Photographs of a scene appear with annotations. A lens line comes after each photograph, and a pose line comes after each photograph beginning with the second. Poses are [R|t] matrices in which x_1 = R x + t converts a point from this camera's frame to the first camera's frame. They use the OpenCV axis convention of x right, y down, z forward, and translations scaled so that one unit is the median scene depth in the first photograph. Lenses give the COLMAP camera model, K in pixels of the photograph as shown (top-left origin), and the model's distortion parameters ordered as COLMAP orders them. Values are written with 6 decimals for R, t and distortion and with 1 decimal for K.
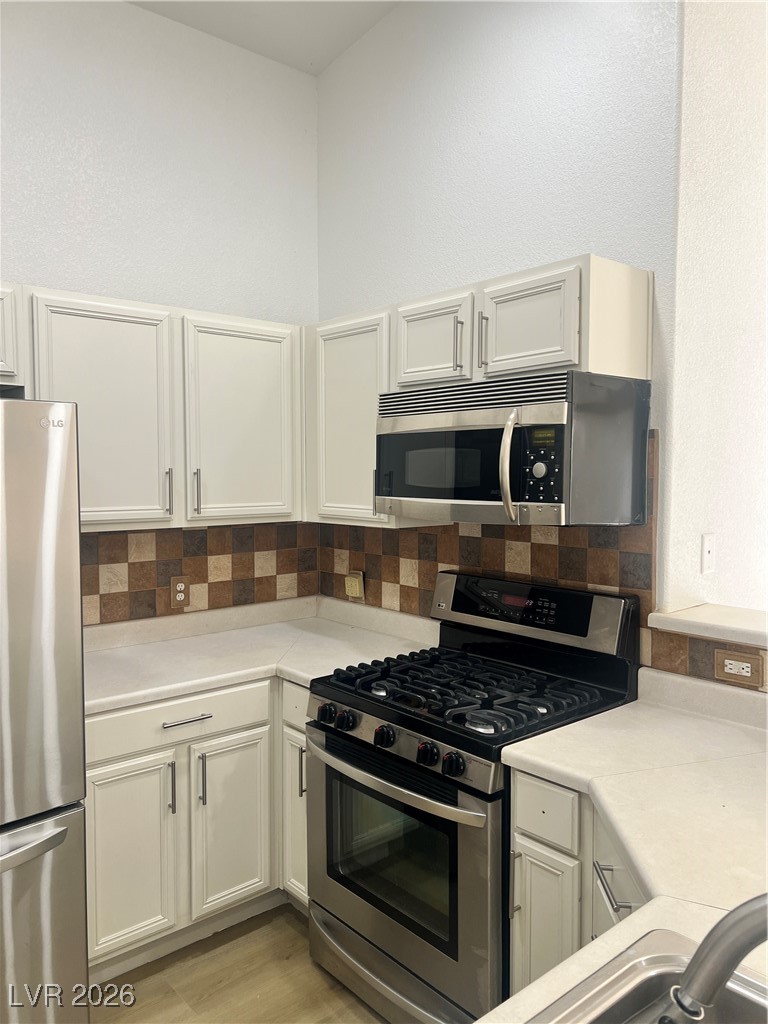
lens RADIAL K [[762.8, 0, 380.0], [0, 762.8, 514.6], [0, 0, 1]] dist [0.089823, -0.100363]
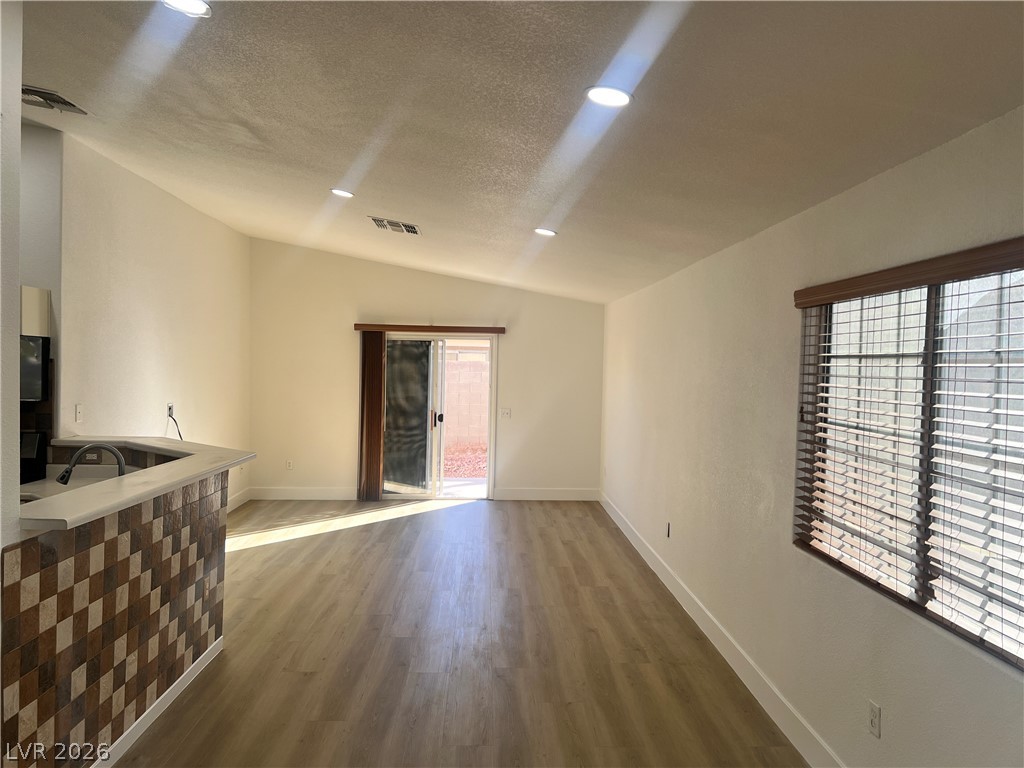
lens RADIAL K [[756.9, 0, 518.5], [0, 756.9, 390.0], [0, 0, 1]] dist [0.073112, -0.105474]
pose [[0.613735, -0.006766, 0.789483, -0.499841], [0.024260, 0.999653, -0.010292, 0.035777], [-0.789139, 0.025469, 0.613686, -1.253510]]
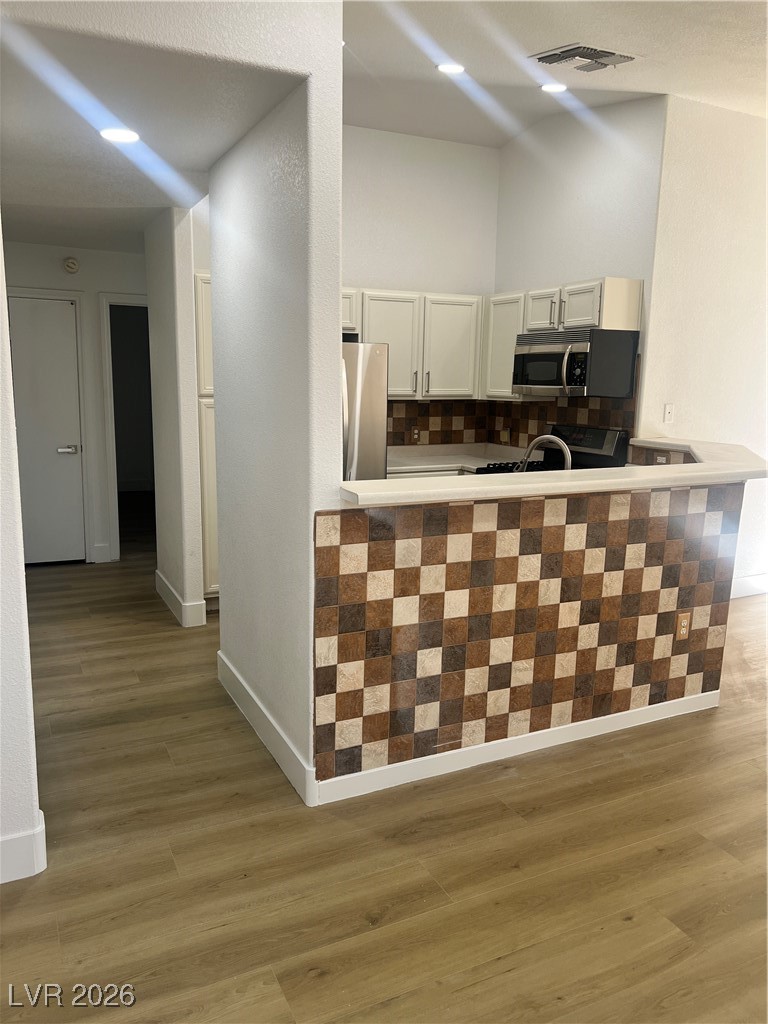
lens RADIAL K [[762.8, 0, 380.0], [0, 762.8, 514.6], [0, 0, 1]] dist [0.089823, -0.100363]
pose [[0.968307, 0.057977, -0.242942, 0.170641], [-0.029026, 0.992216, 0.121097, 0.083313], [0.248072, -0.110207, 0.962452, -1.129756]]
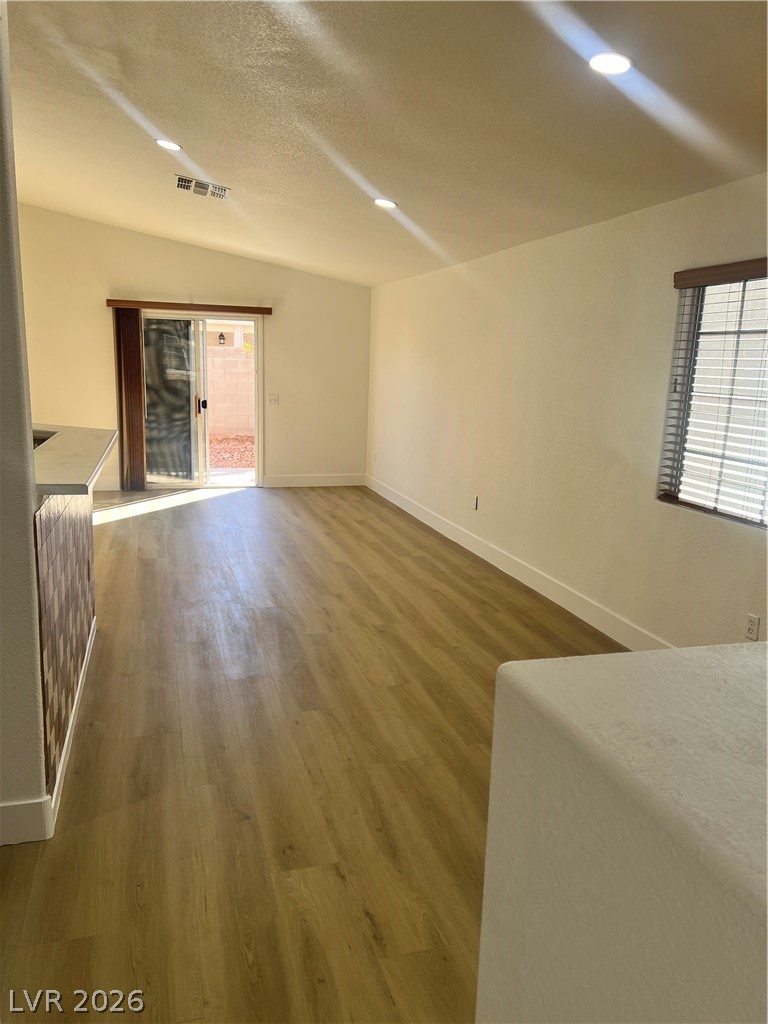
lens RADIAL K [[764.9, 0, 379.8], [0, 764.9, 529.9], [0, 0, 1]] dist [0.045140, -0.041175]
pose [[0.403865, -0.176876, 0.897557, -0.811078], [0.023910, 0.982836, 0.182923, 0.064670], [-0.914506, -0.052415, 0.401162, -0.918079]]
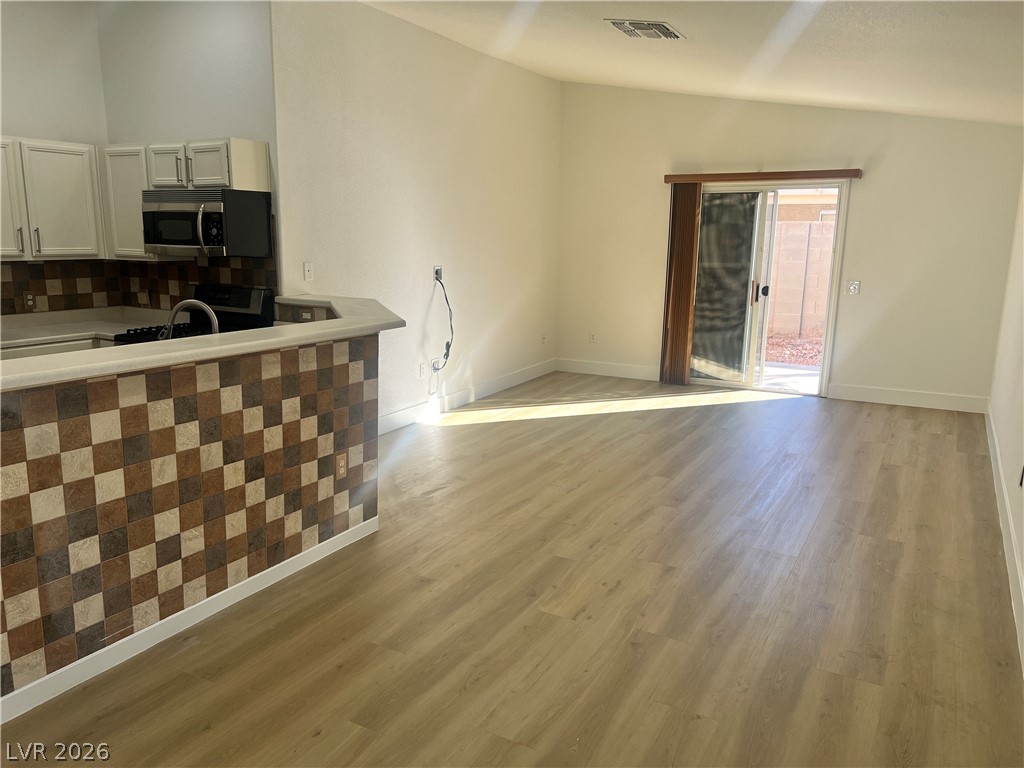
lens RADIAL K [[764.9, 0, 510.2], [0, 764.9, 391.4], [0, 0, 1]] dist [0.045140, -0.041175]
pose [[0.938768, -0.056619, 0.339865, 0.178191], [0.006361, 0.989086, 0.147204, 0.063773], [-0.344491, -0.136029, 0.928882, -1.197090]]
